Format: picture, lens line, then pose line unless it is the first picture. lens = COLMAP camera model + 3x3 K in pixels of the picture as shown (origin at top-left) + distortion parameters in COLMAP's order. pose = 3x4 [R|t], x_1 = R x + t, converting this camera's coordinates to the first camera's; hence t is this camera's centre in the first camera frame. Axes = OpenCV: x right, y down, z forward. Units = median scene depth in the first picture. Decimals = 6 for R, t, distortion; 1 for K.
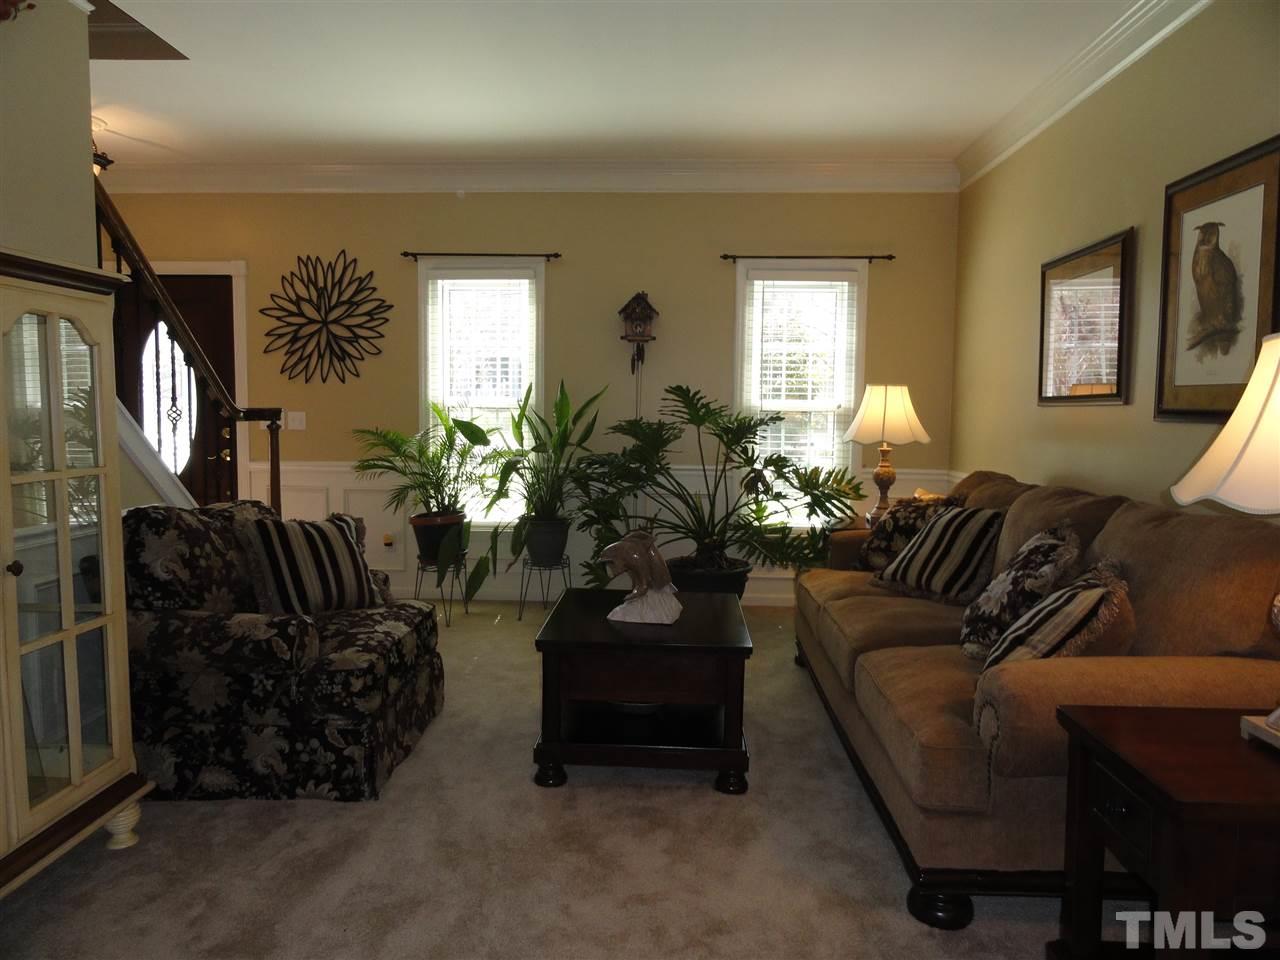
lens RADIAL K [[894.3, 0, 642.0], [0, 894.3, 474.9], [0, 0, 1]] dist [-0.006430, 0.004331]
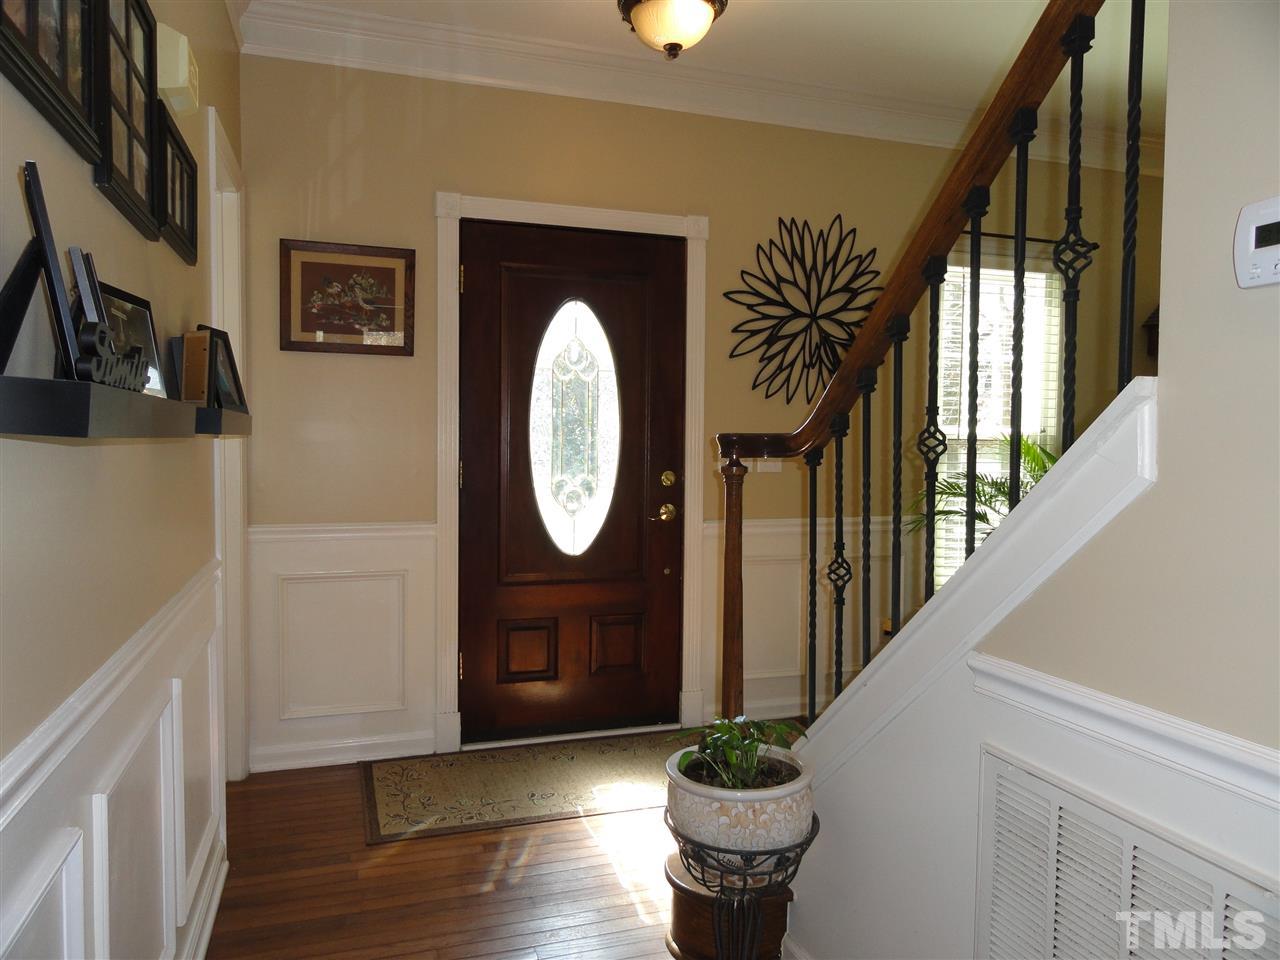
lens RADIAL K [[894.3, 0, 642.0], [0, 894.3, 474.9], [0, 0, 1]] dist [-0.006430, 0.004331]
pose [[0.935403, -0.012074, 0.353377, -0.789199], [0.032307, 0.998155, -0.051415, -0.019918], [-0.352104, 0.059510, 0.934067, 0.450870]]
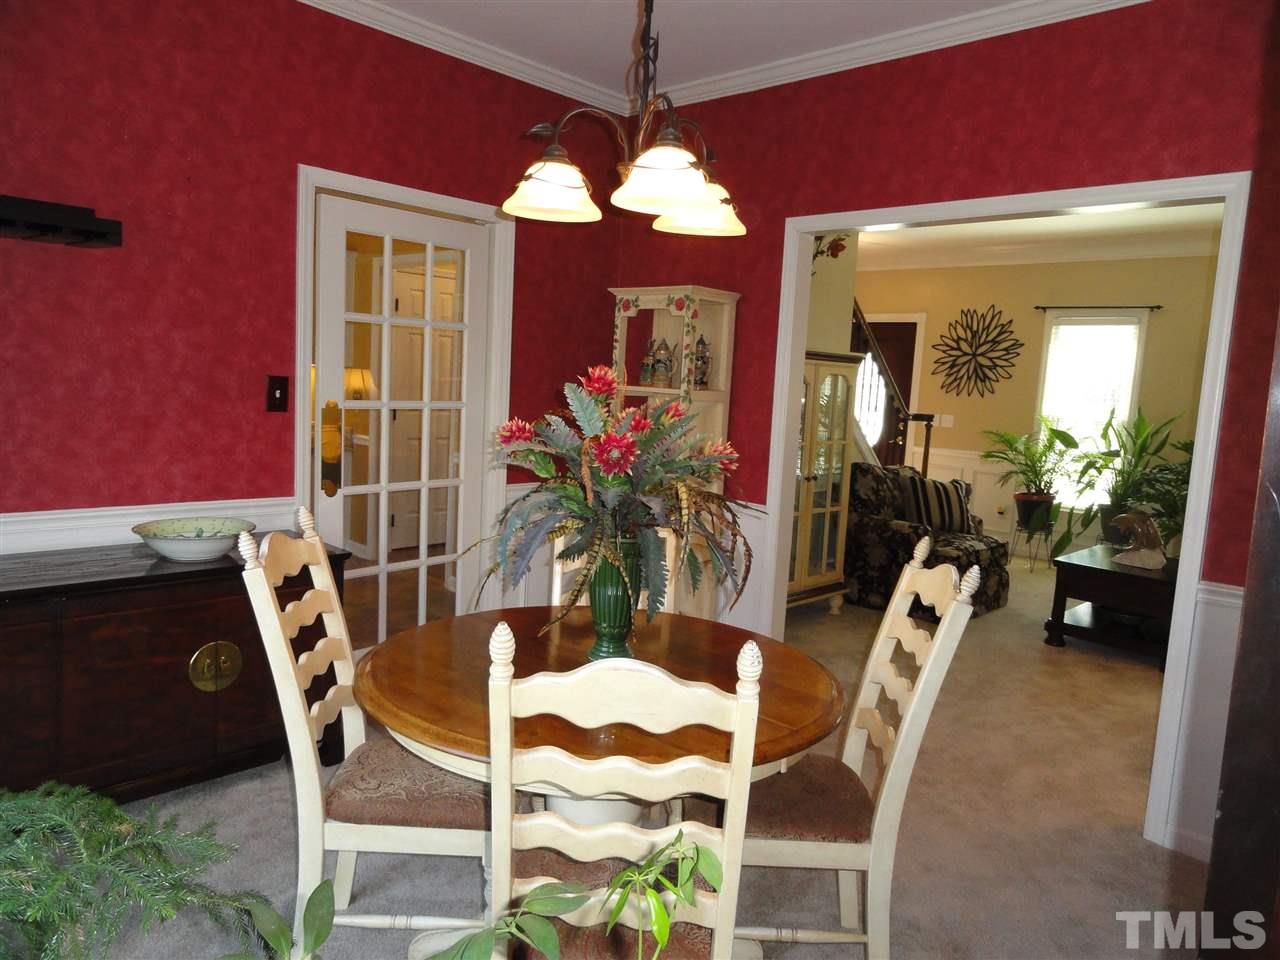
lens RADIAL K [[894.3, 0, 642.0], [0, 894.3, 474.9], [0, 0, 1]] dist [-0.006430, 0.004331]
pose [[0.749603, 0.107121, -0.653162, 0.227388], [-0.101756, 0.993736, 0.046196, 0.011638], [0.654019, 0.031834, 0.755808, -0.482403]]
